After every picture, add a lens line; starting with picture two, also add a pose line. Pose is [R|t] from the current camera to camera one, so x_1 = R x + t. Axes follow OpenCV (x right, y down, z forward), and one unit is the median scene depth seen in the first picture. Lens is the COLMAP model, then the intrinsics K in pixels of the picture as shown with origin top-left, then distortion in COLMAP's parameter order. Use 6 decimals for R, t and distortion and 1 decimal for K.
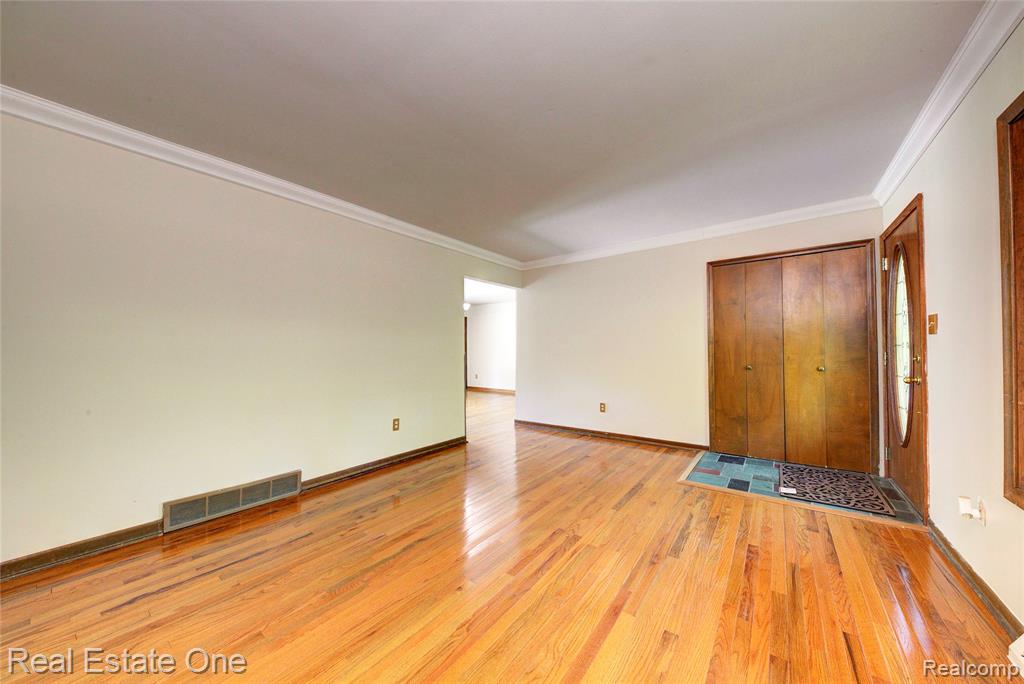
lens RADIAL K [[352.3, 0, 510.5], [0, 352.3, 348.4], [0, 0, 1]] dist [-0.000517, -0.000052]
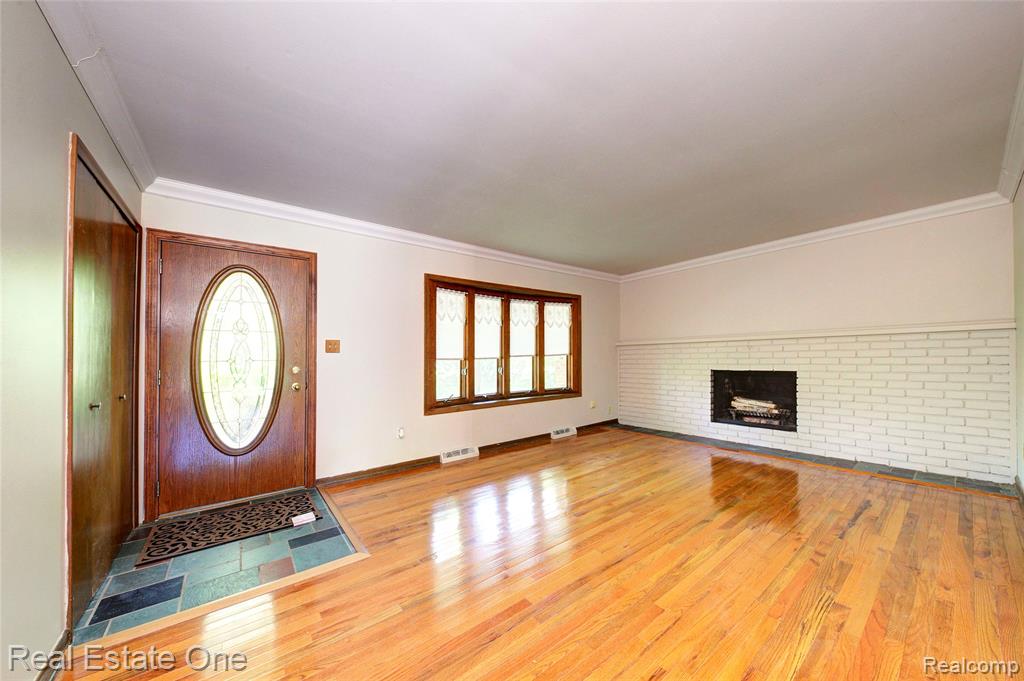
lens RADIAL K [[352.3, 0, 510.5], [0, 352.3, 346.9], [0, 0, 1]] dist [-0.000517, -0.000052]
pose [[-0.957248, 0.028384, 0.287873, 0.000493], [0.019601, 0.999252, -0.033345, 0.001314], [-0.288604, -0.026276, -0.957088, 1.339803]]
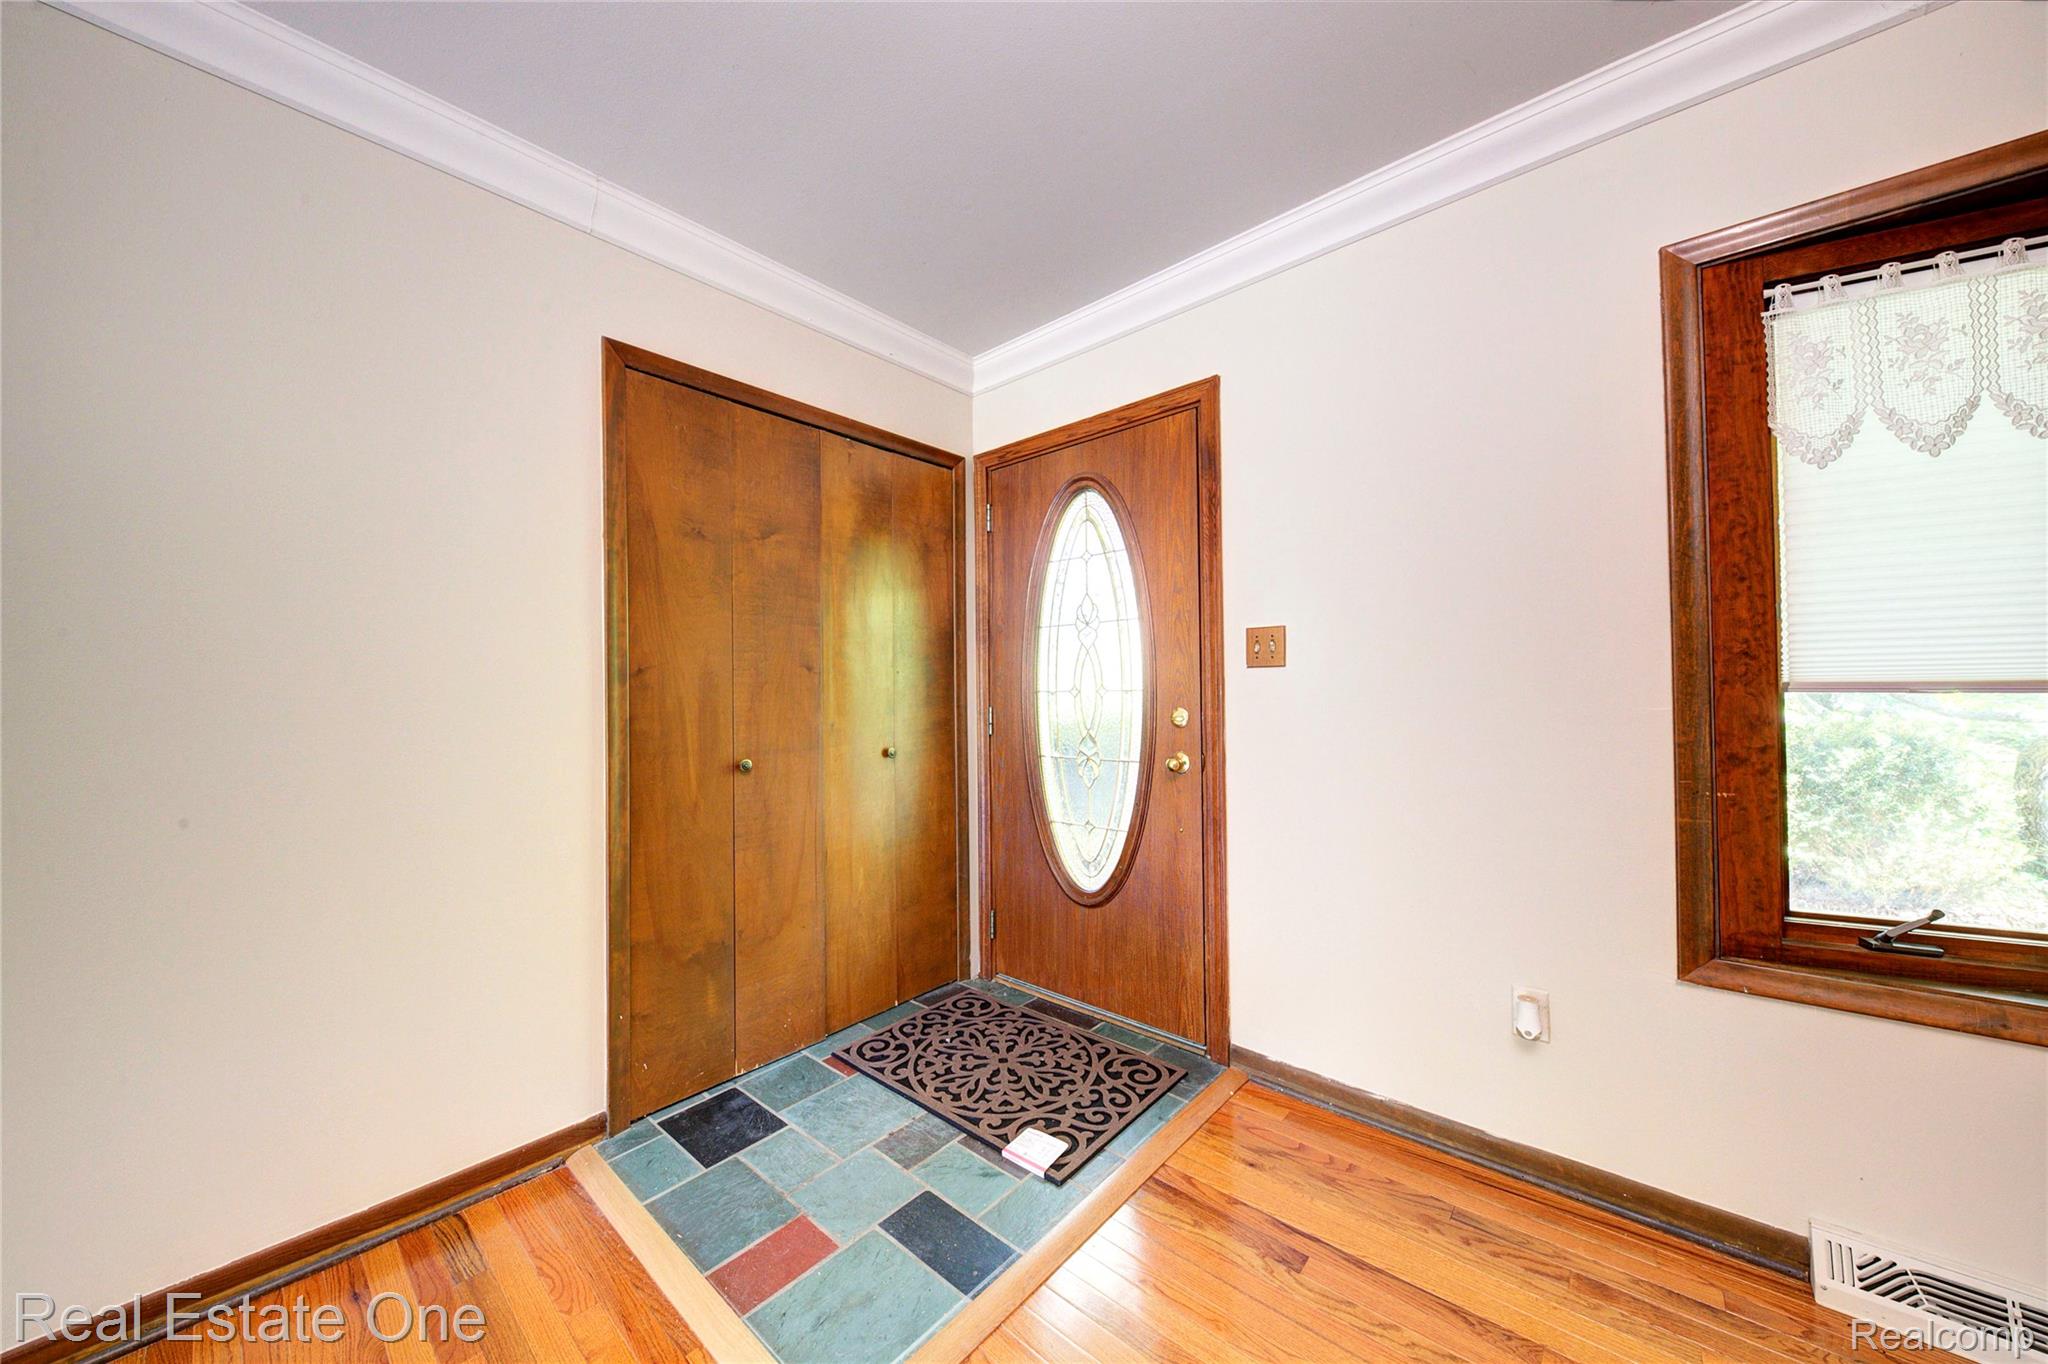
lens RADIAL K [[702.8, 0, 1041.9], [0, 702.8, 683.3], [0, 0, 1]] dist [-0.001805, -0.000213]
pose [[0.074792, 0.025208, 0.996881, 0.119139], [0.005464, 0.999655, -0.025688, 0.003705], [-0.997184, 0.007368, 0.074628, 0.733191]]
